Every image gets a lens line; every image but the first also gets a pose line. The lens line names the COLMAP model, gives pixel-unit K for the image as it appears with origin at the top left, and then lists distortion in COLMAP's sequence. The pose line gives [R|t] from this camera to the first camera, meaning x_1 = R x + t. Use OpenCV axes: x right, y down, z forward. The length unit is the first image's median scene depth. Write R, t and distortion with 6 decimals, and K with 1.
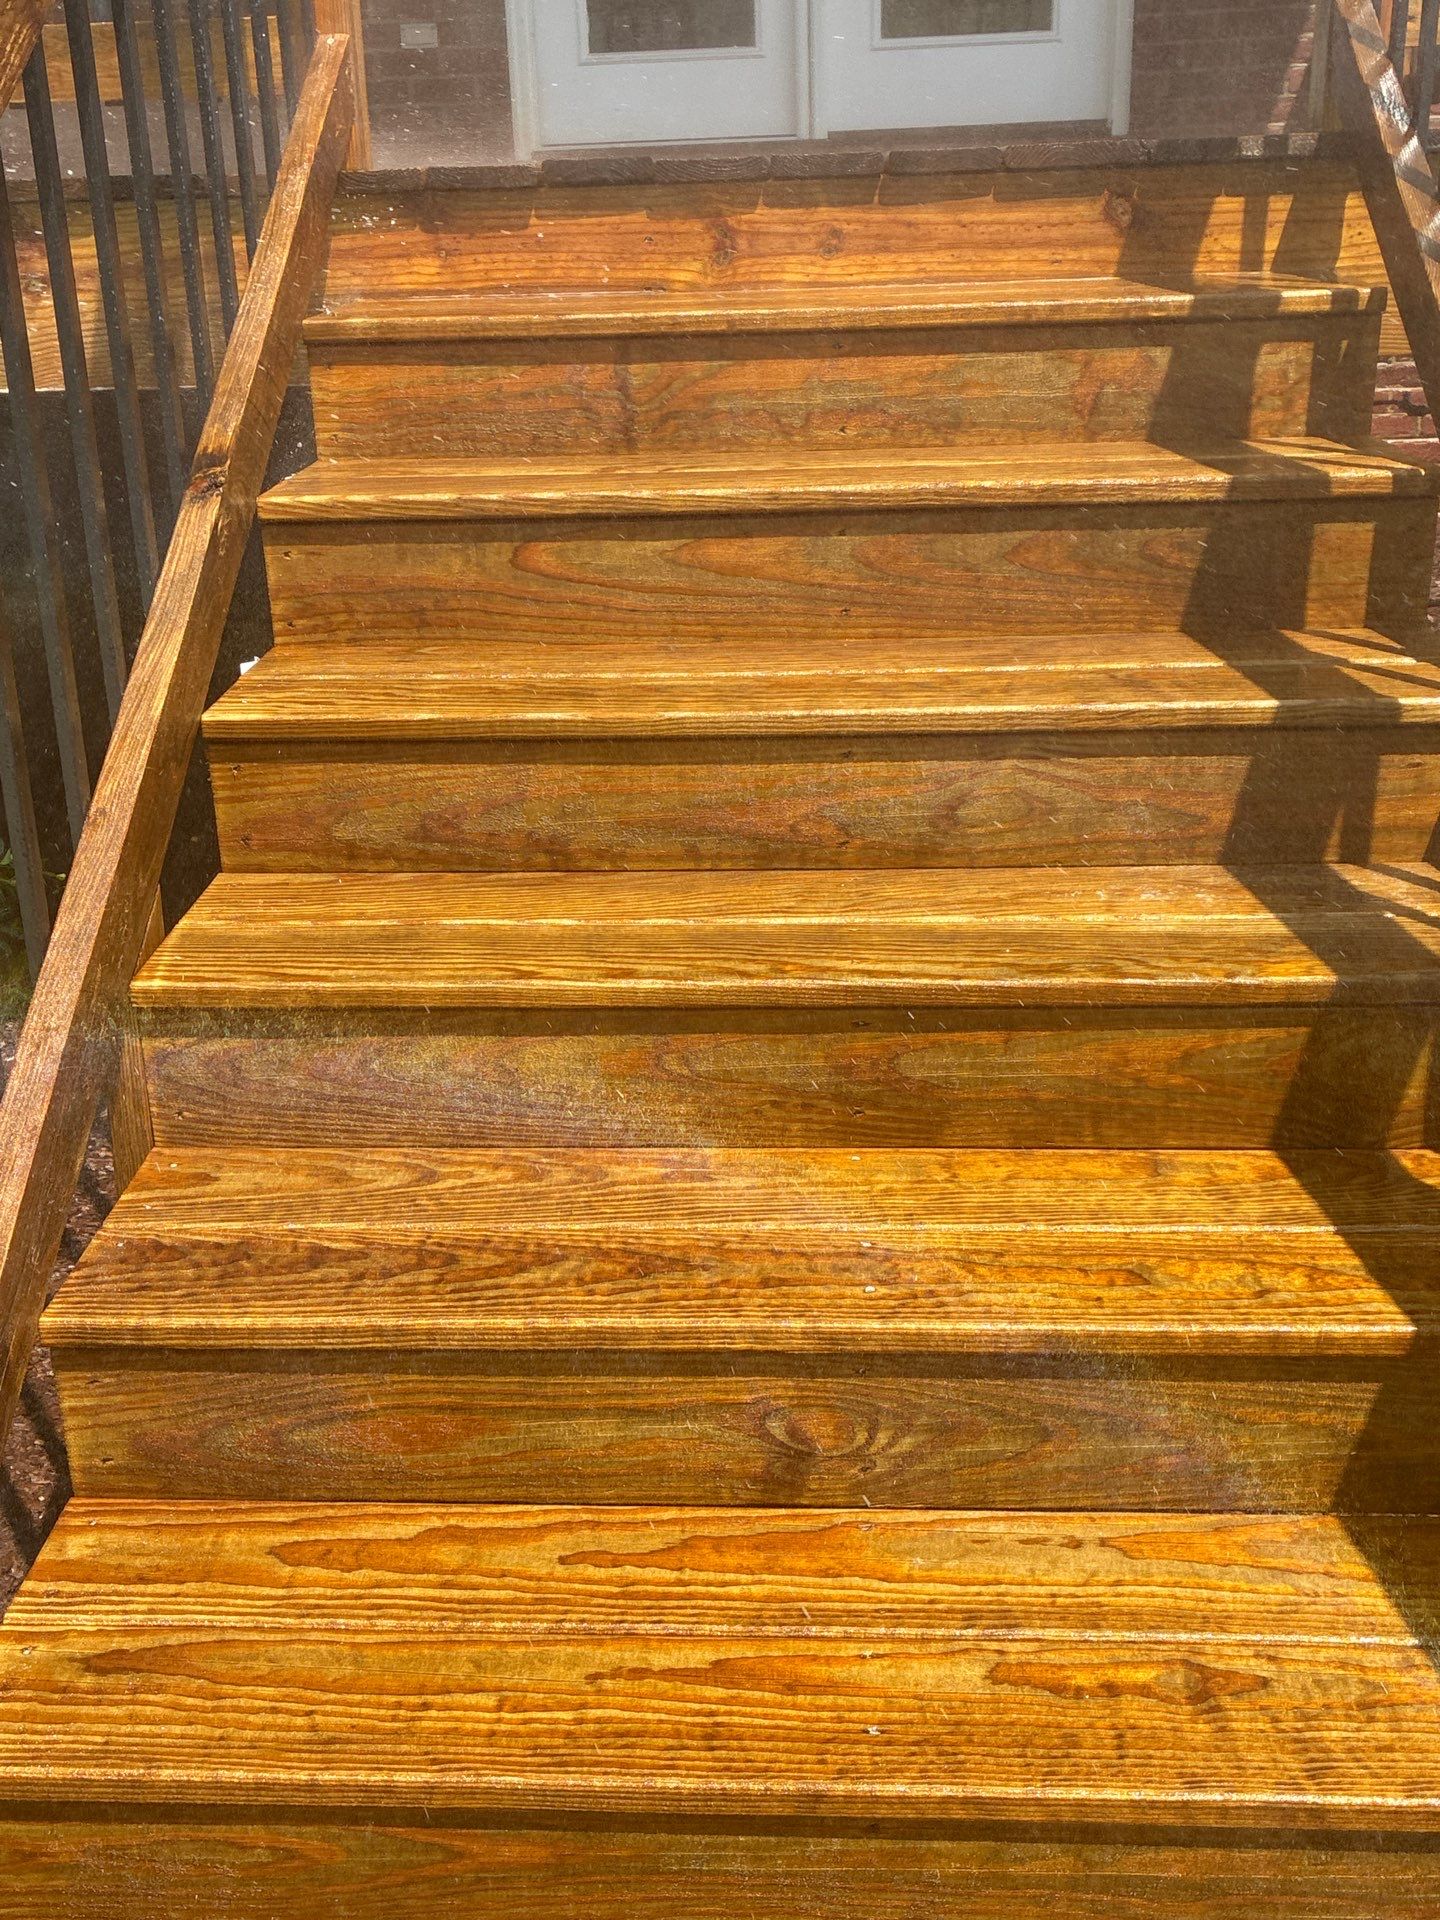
lens RADIAL K [[2086.5, 0, 717.5], [0, 2086.5, 971.3], [0, 0, 1]] dist [0.066372, 0.000000]
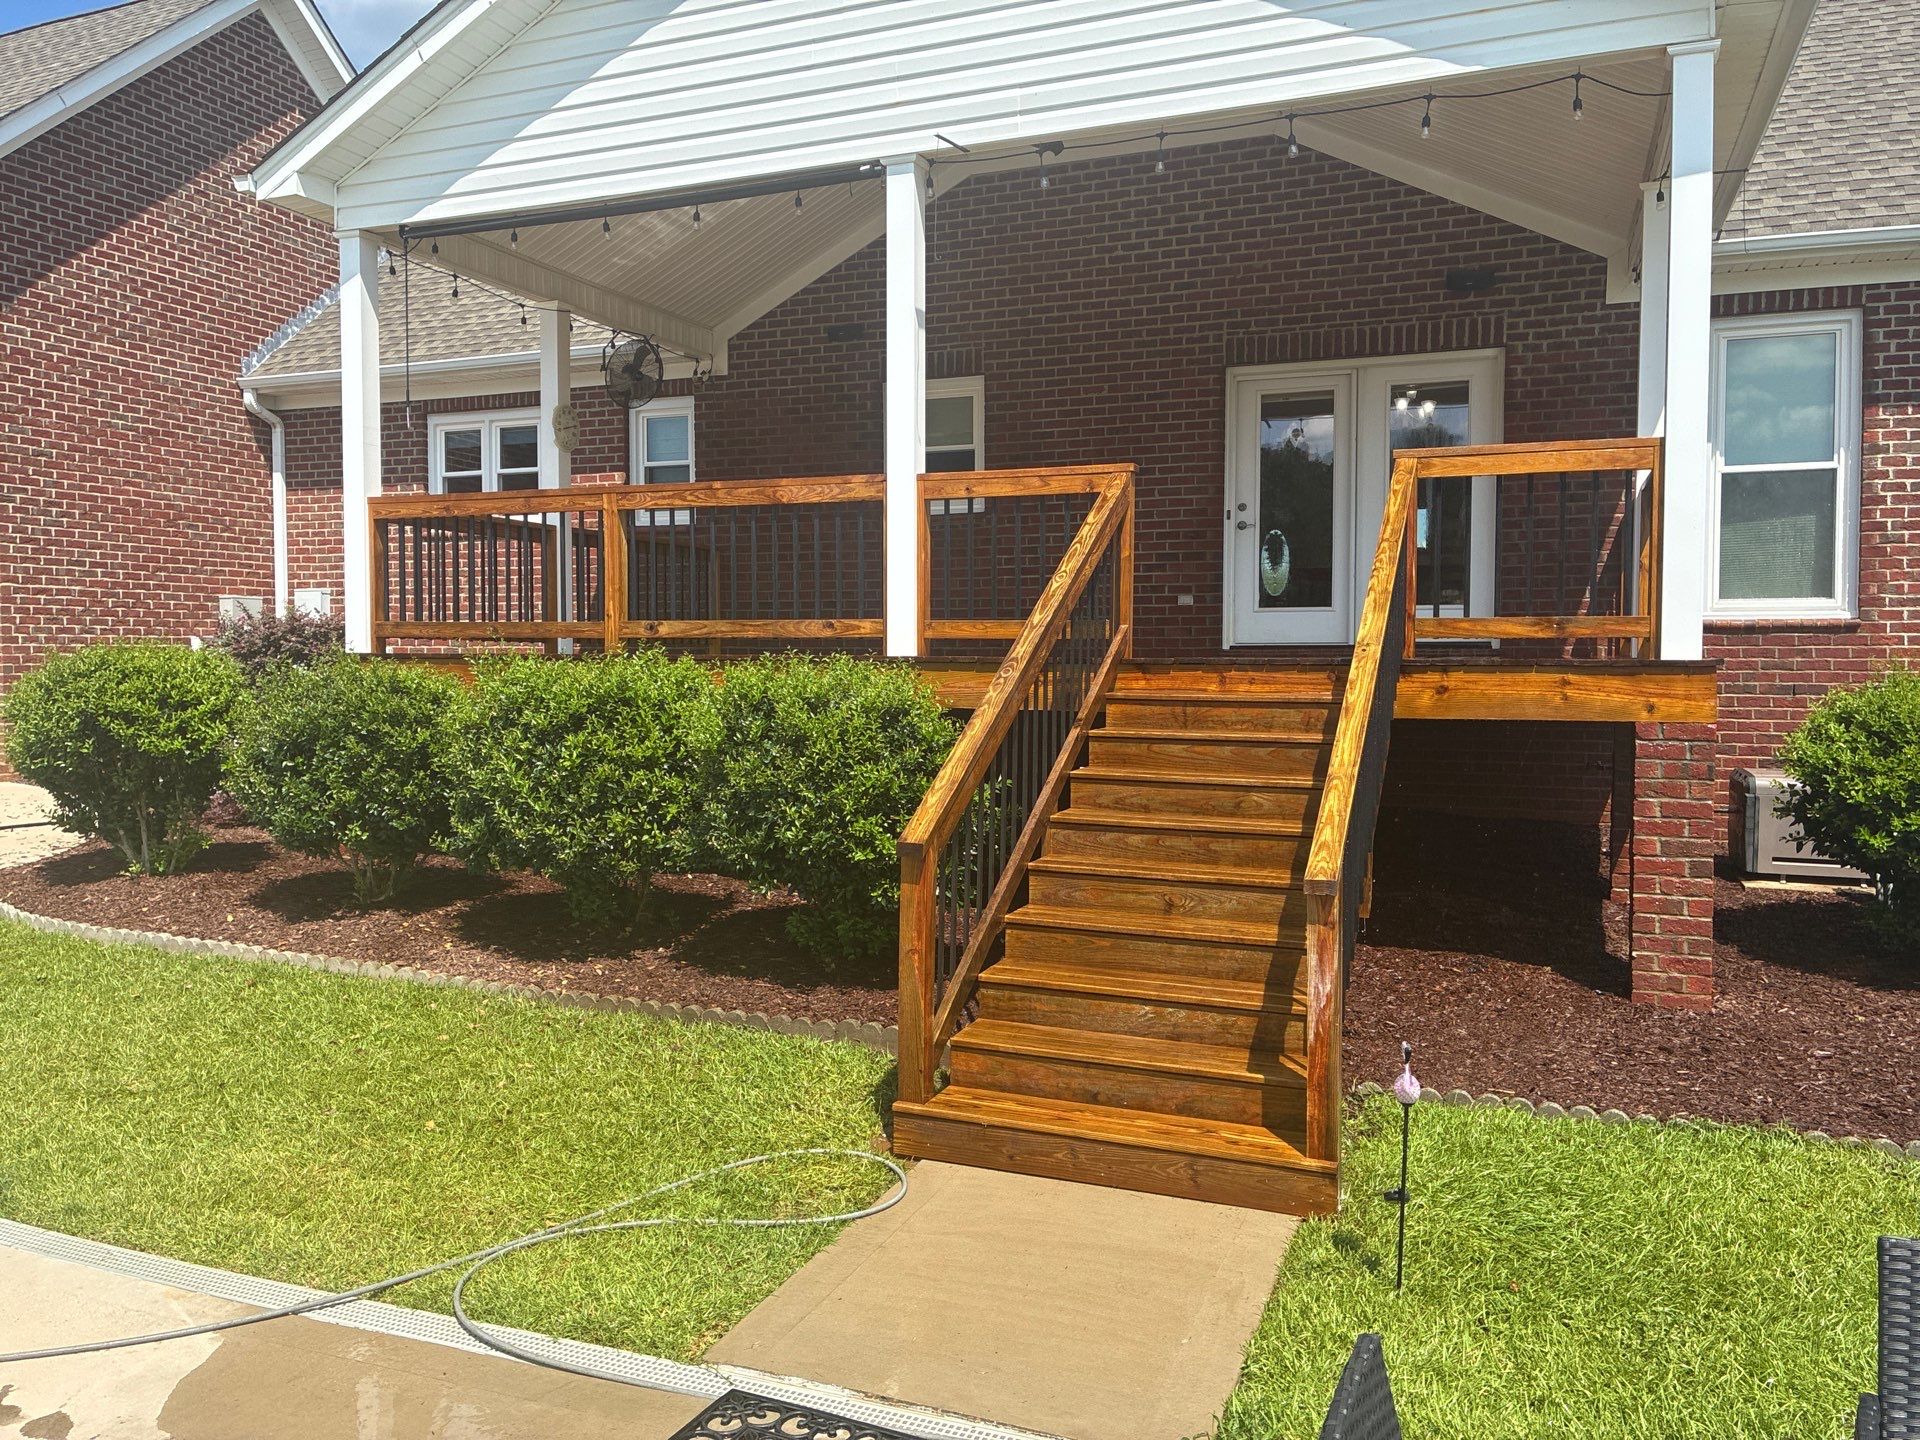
lens RADIAL K [[1405.6, 0, 957.4], [0, 1405.6, 717.8], [0, 0, 1]] dist [-0.002587, -0.004465]
pose [[0.948570, 0.048824, -0.312779, 0.399689], [-0.141906, 0.948784, -0.282260, 0.566503], [0.282979, 0.312129, 0.906917, -1.593035]]
